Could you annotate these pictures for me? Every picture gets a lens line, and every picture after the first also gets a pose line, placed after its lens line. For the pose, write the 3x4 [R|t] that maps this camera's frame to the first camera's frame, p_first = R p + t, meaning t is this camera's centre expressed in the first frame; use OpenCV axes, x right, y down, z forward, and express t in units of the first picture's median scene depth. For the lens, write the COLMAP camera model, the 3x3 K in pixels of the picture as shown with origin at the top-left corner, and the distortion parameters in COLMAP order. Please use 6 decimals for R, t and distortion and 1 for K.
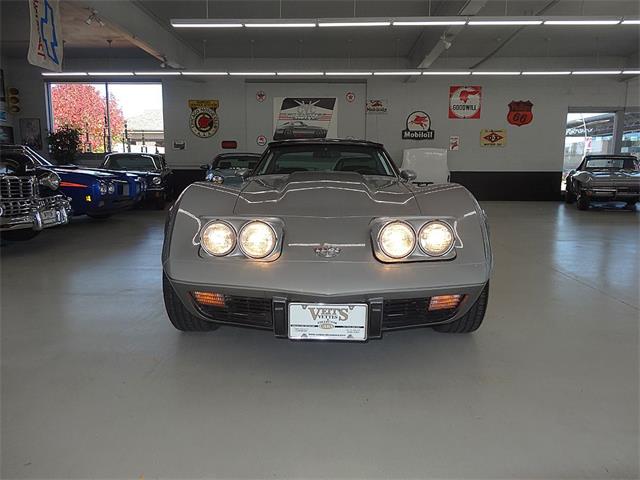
lens RADIAL K [[469.0, 0, 317.2], [0, 469.0, 241.9], [0, 0, 1]] dist [-0.002928, -0.004372]
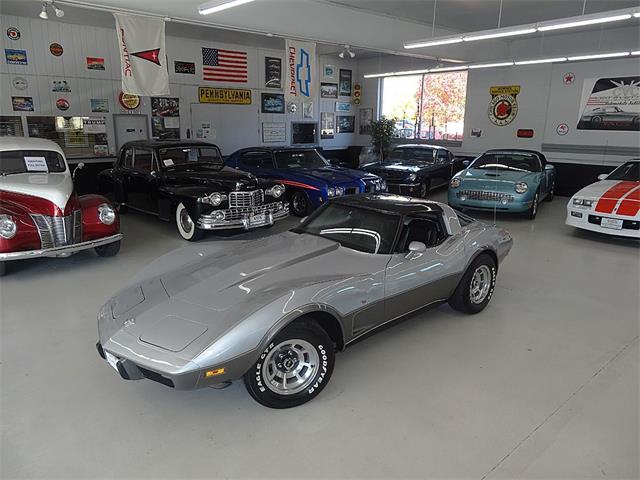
lens RADIAL K [[475.3, 0, 318.4], [0, 475.3, 241.2], [0, 0, 1]] dist [0.003750, -0.005477]
pose [[0.697221, 0.173354, -0.695580, 0.226036], [-0.110671, 0.984717, 0.134481, -0.078041], [0.708262, -0.016782, 0.705750, 0.032187]]
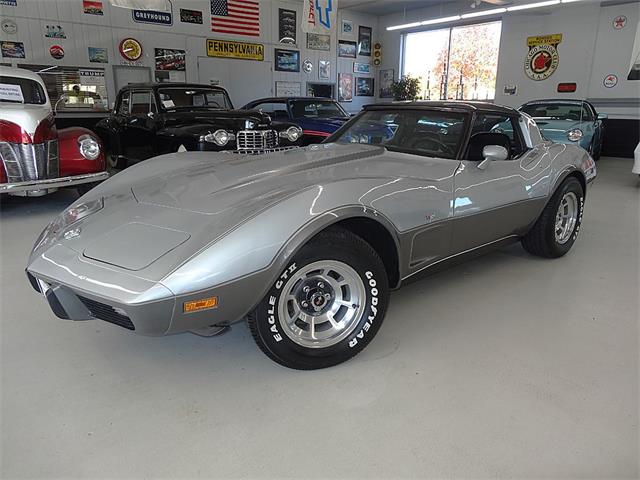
lens RADIAL K [[469.0, 0, 317.2], [0, 469.0, 241.9], [0, 0, 1]] dist [-0.002928, -0.004372]
pose [[0.676834, 0.196672, -0.709377, 0.163398], [-0.109097, 0.979807, 0.167556, -0.027391], [0.728006, -0.036017, 0.684624, 0.086006]]
